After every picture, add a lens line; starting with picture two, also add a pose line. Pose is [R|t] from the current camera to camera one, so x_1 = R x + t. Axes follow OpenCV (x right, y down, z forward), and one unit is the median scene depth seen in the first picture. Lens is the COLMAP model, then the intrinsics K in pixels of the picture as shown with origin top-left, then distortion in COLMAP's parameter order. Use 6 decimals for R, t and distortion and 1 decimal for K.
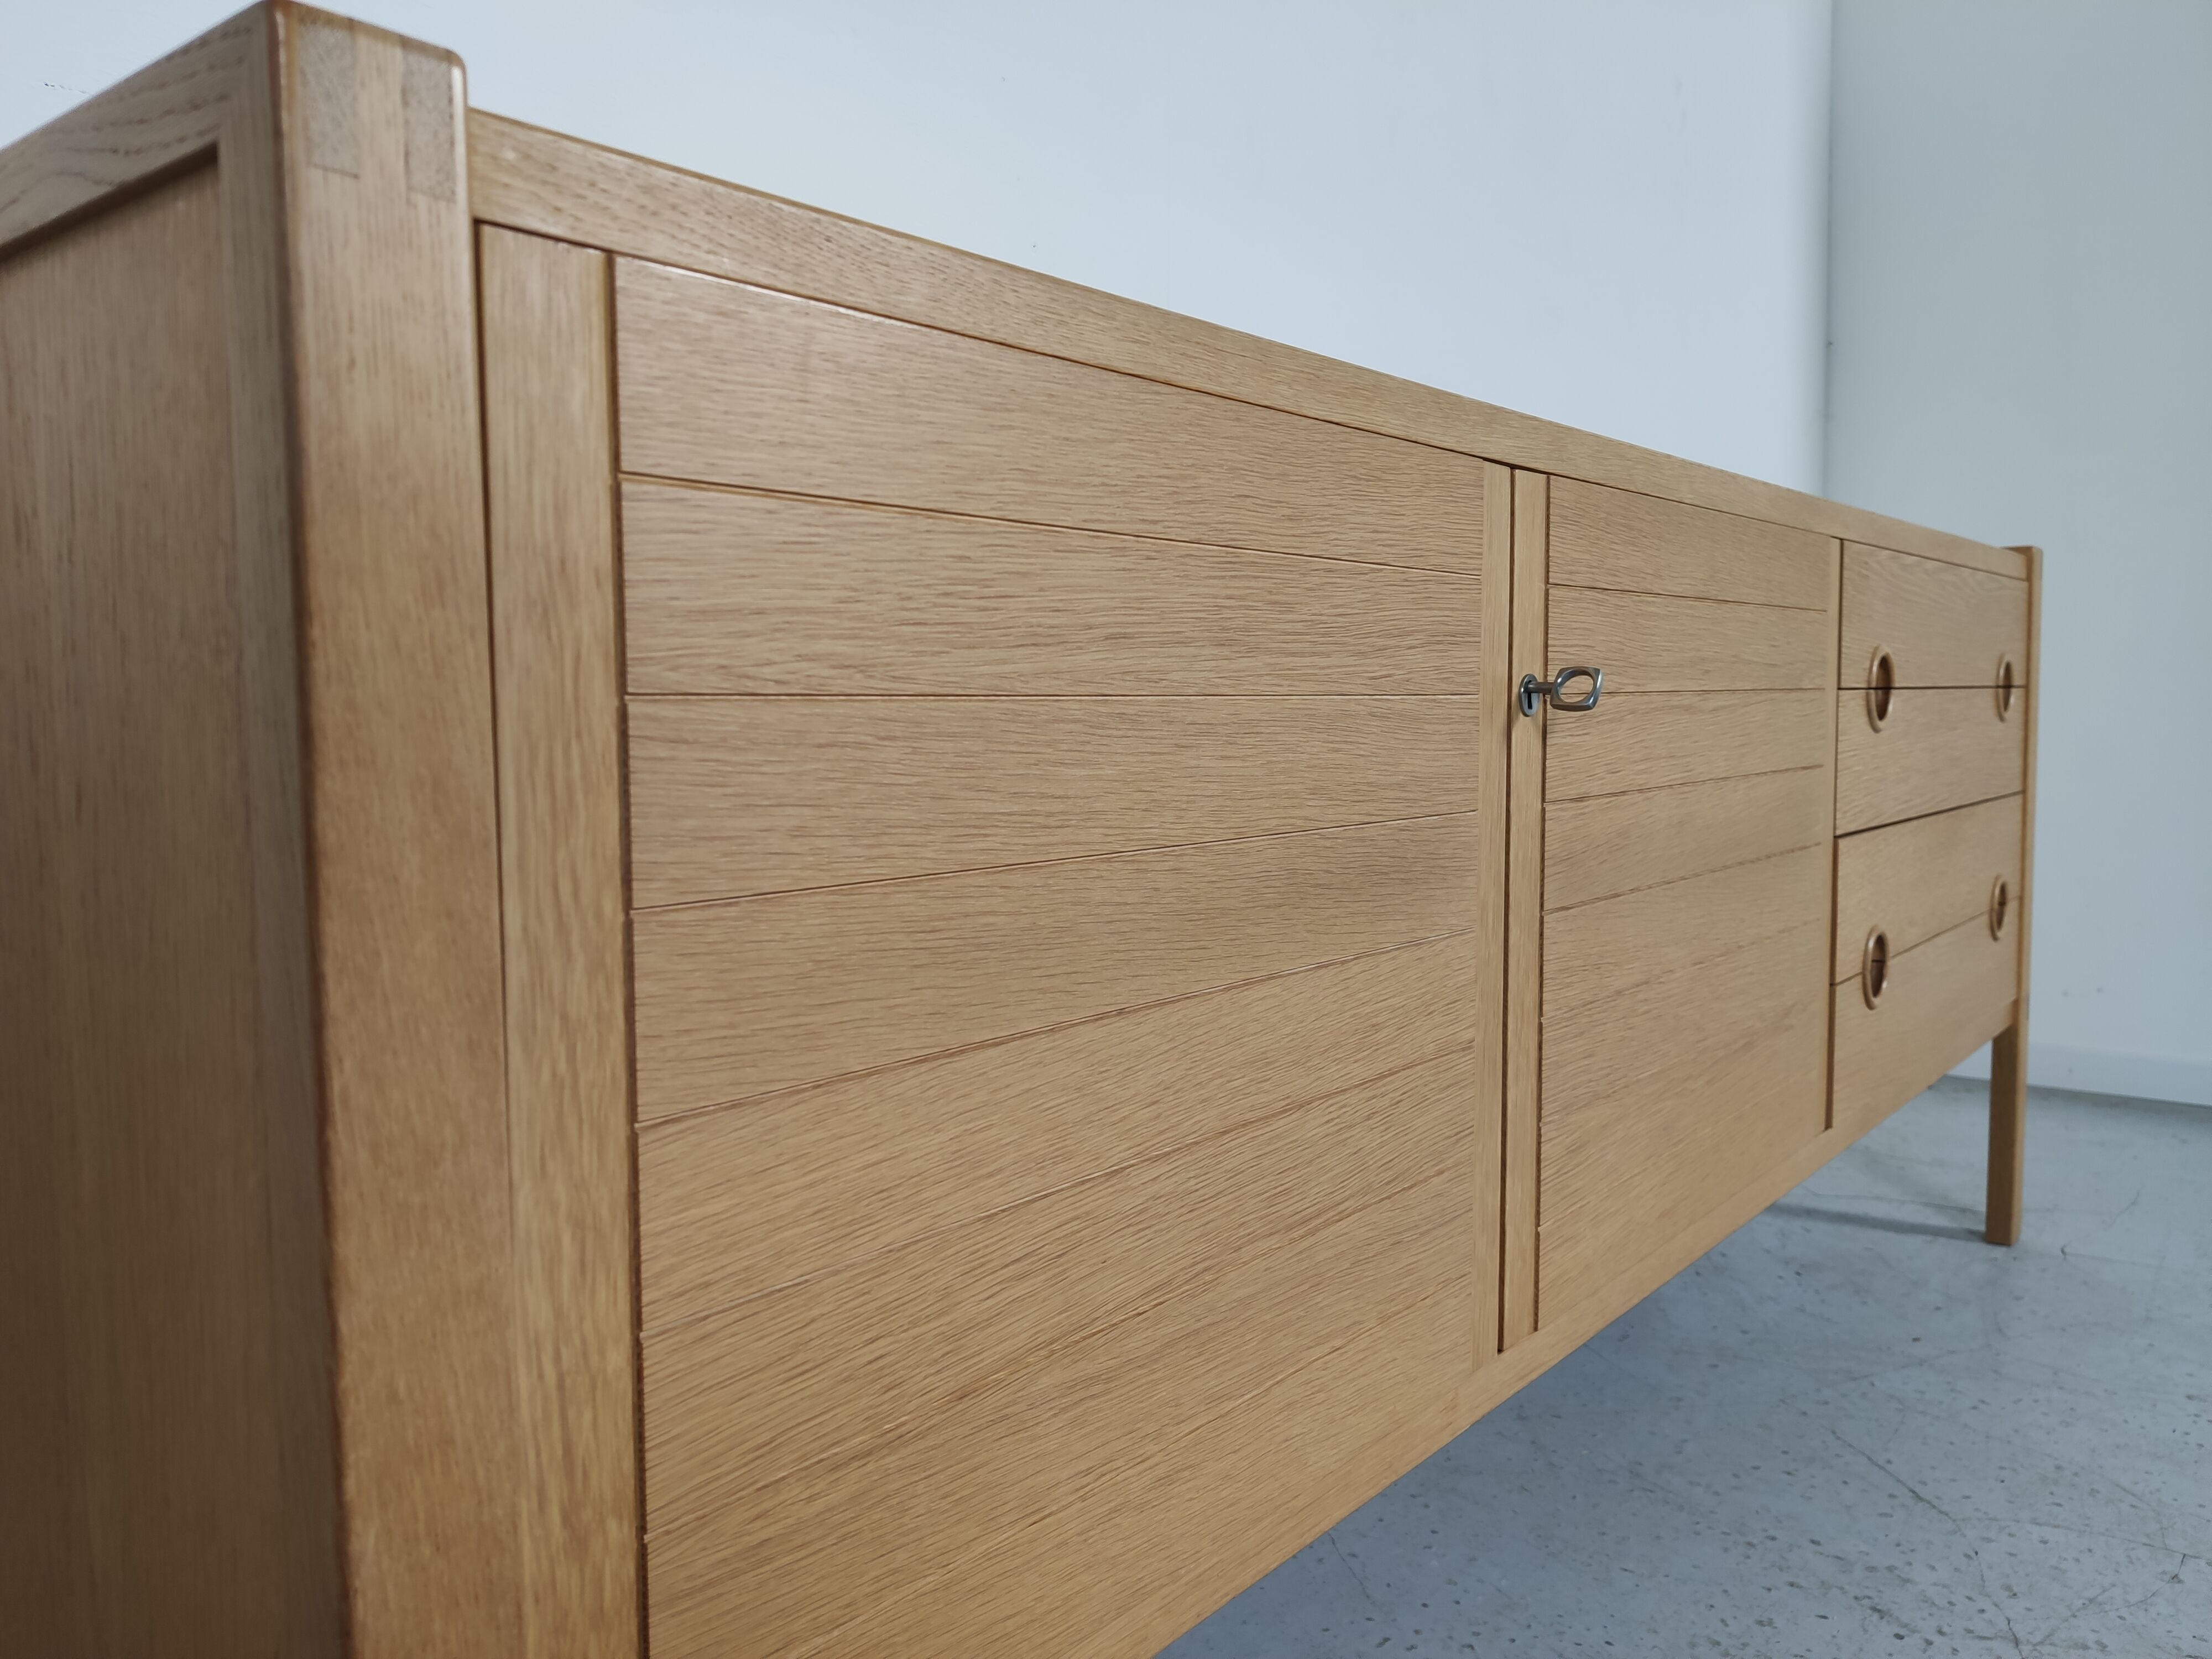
lens RADIAL K [[1695.0, 0, 1114.6], [0, 1695.0, 811.7], [0, 0, 1]] dist [0.002549, -0.006138]
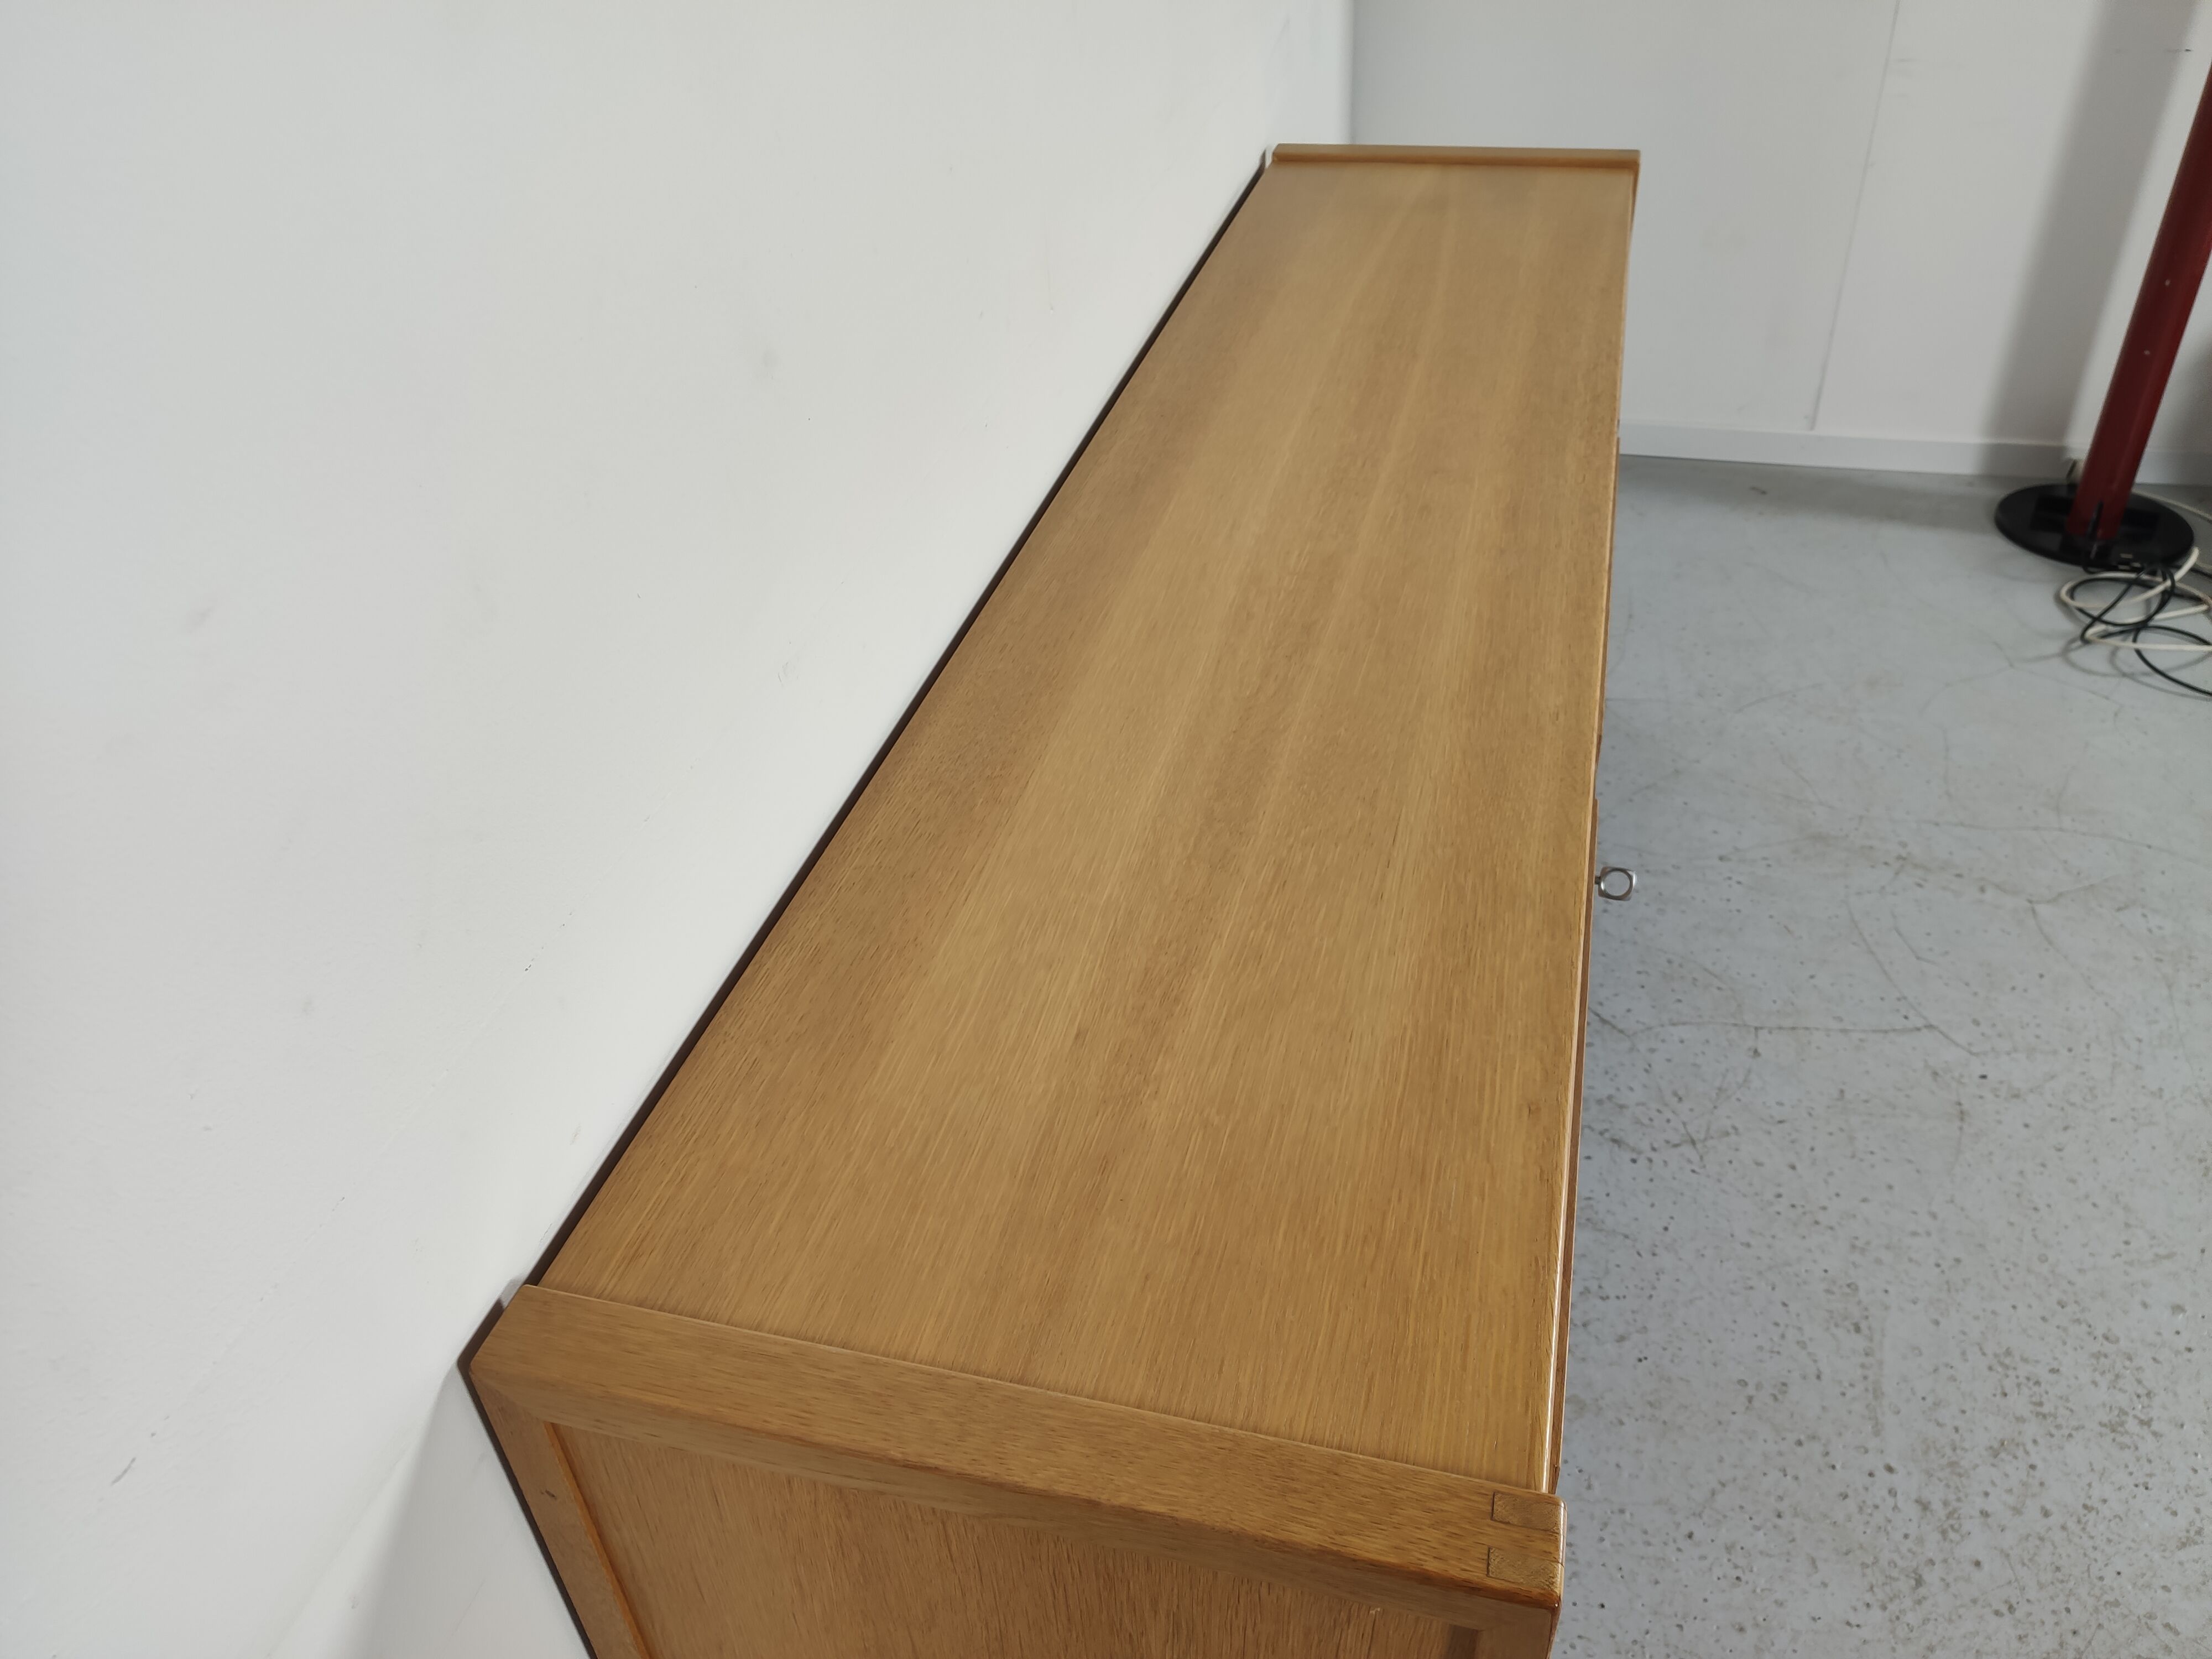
lens RADIAL K [[1695.0, 0, 1101.5], [0, 1695.0, 826.6], [0, 0, 1]] dist [0.002549, -0.006138]
pose [[0.917028, -0.266878, 0.296371, -0.478839], [0.070519, 0.839909, 0.538126, -0.827939], [-0.392538, -0.472577, 0.789040, 0.081899]]
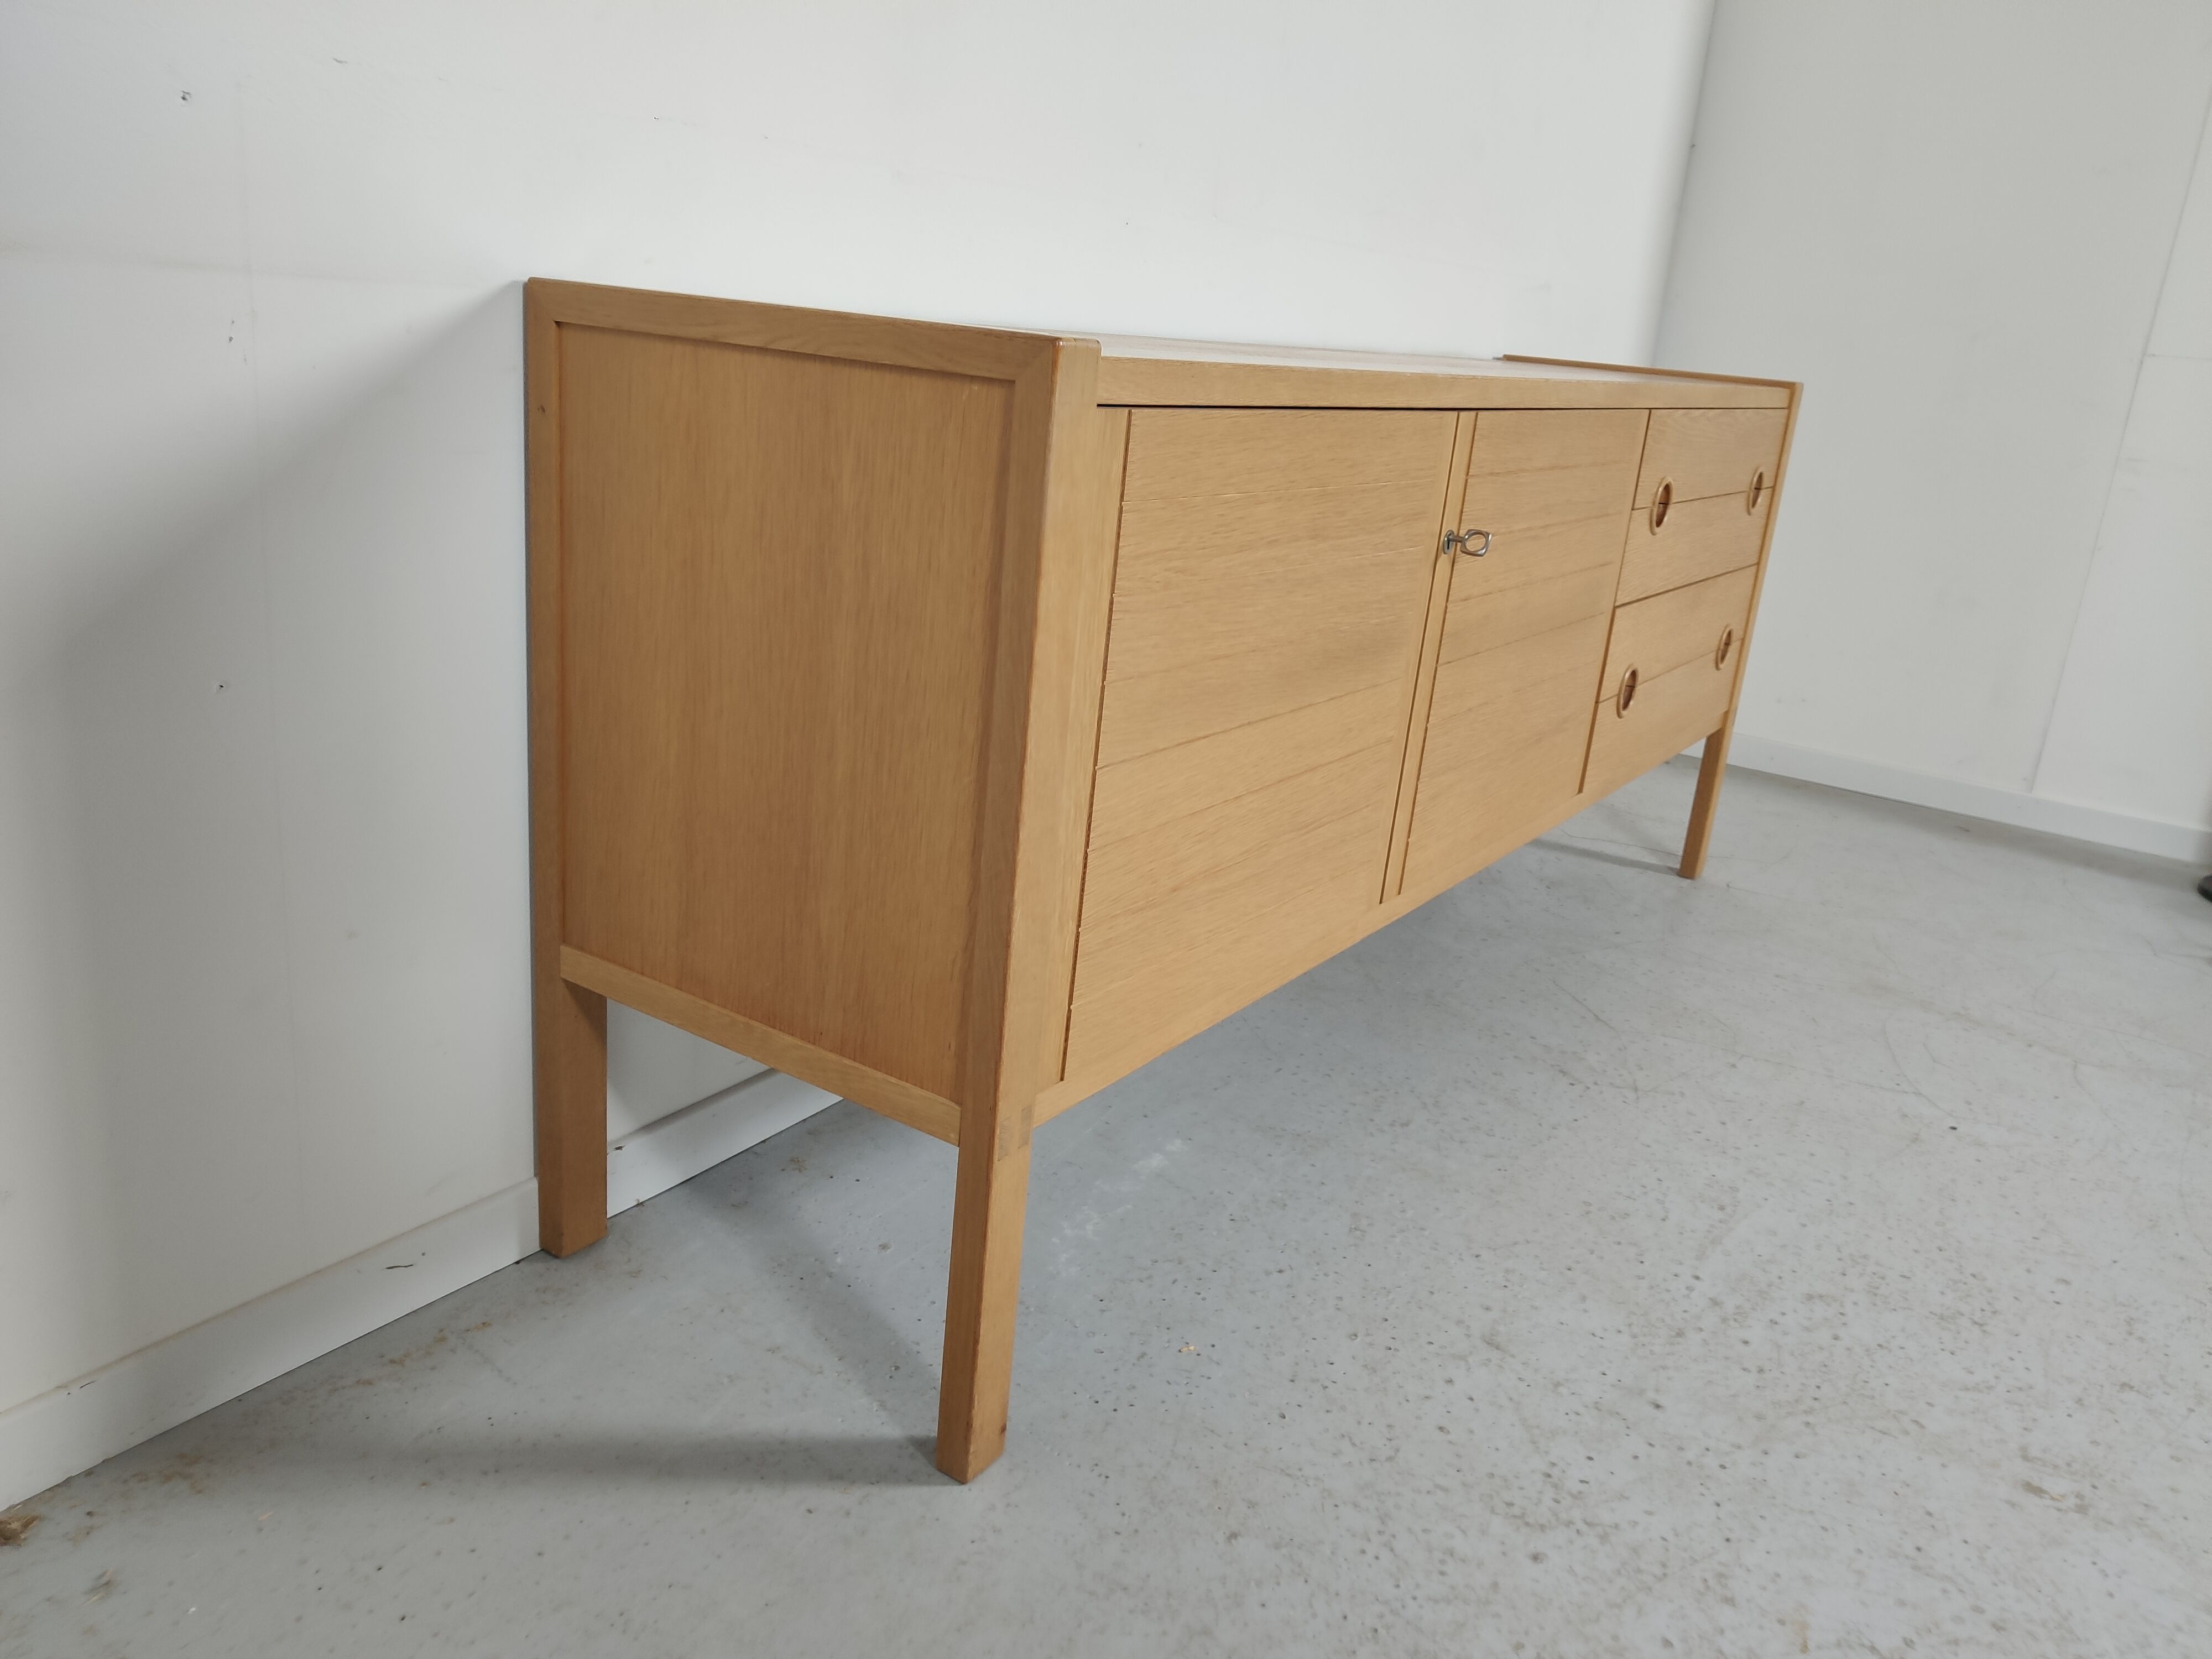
lens RADIAL K [[1695.0, 0, 1098.7], [0, 1695.0, 819.8], [0, 0, 1]] dist [0.002549, -0.006138]
pose [[0.991784, 0.069118, 0.107644, -0.261932], [-0.092172, 0.969607, 0.226643, -0.144566], [-0.088707, -0.234703, 0.968011, -0.675592]]
